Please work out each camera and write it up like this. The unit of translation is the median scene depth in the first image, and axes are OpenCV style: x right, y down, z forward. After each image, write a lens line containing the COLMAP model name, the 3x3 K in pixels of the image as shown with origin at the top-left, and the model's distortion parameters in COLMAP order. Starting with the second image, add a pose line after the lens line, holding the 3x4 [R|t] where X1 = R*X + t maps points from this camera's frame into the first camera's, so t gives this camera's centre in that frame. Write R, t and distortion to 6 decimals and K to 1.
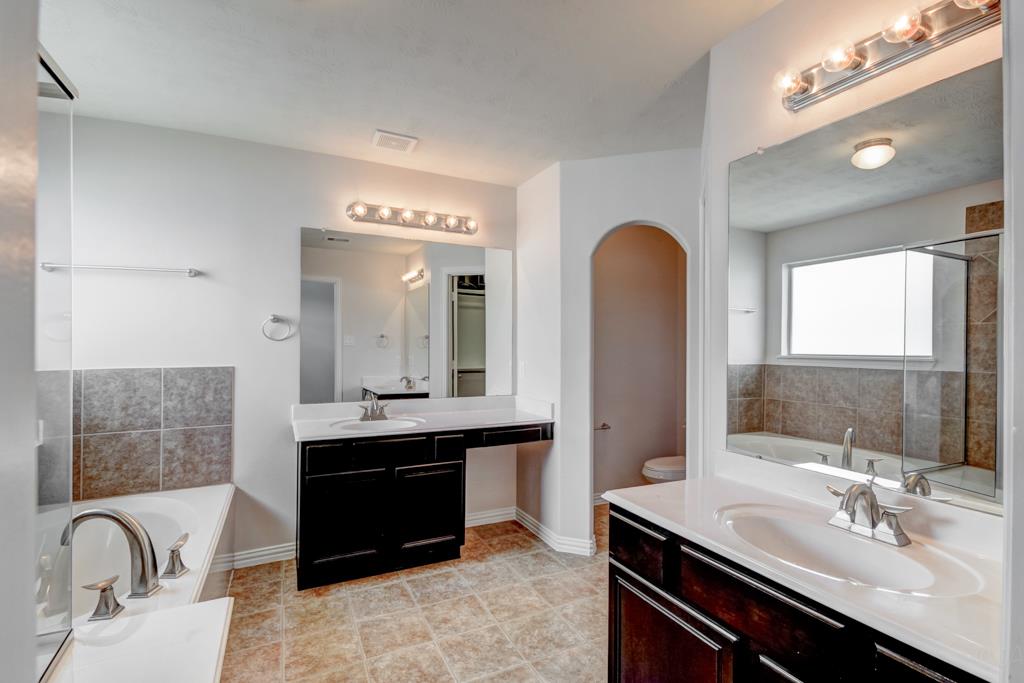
lens RADIAL K [[479.0, 0, 512.4], [0, 479.0, 342.3], [0, 0, 1]] dist [0.026857, -0.000421]
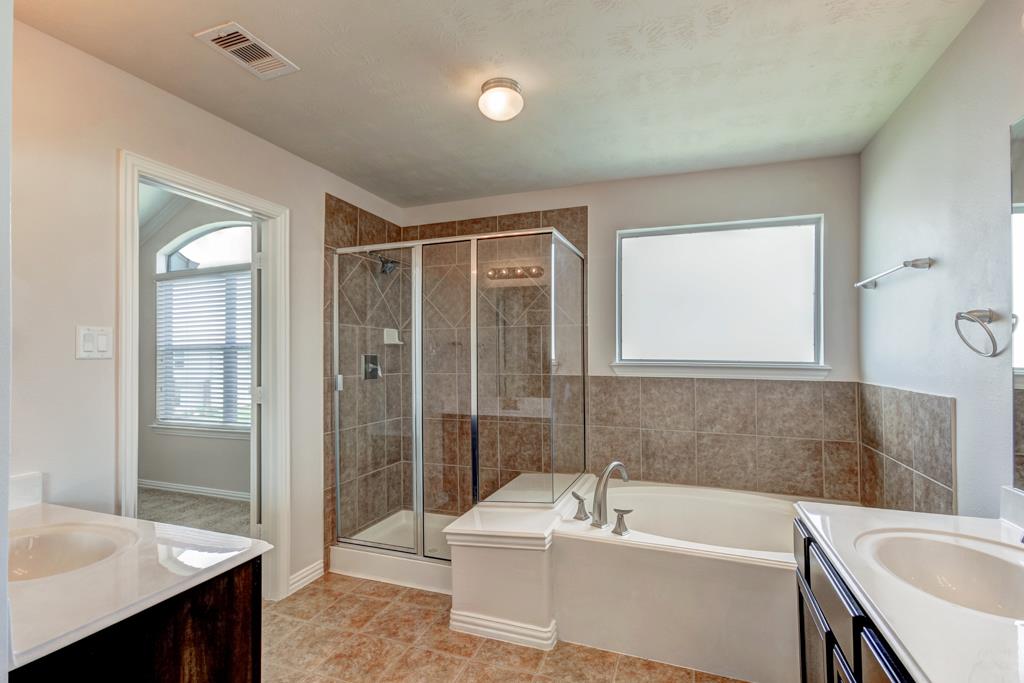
lens RADIAL K [[479.0, 0, 513.9], [0, 479.0, 348.3], [0, 0, 1]] dist [0.026857, -0.000421]
pose [[-0.722889, -0.014380, -0.690815, 0.352881], [-0.002029, 0.999823, -0.018689, -0.002761], [0.690961, -0.012108, -0.722790, 1.292975]]
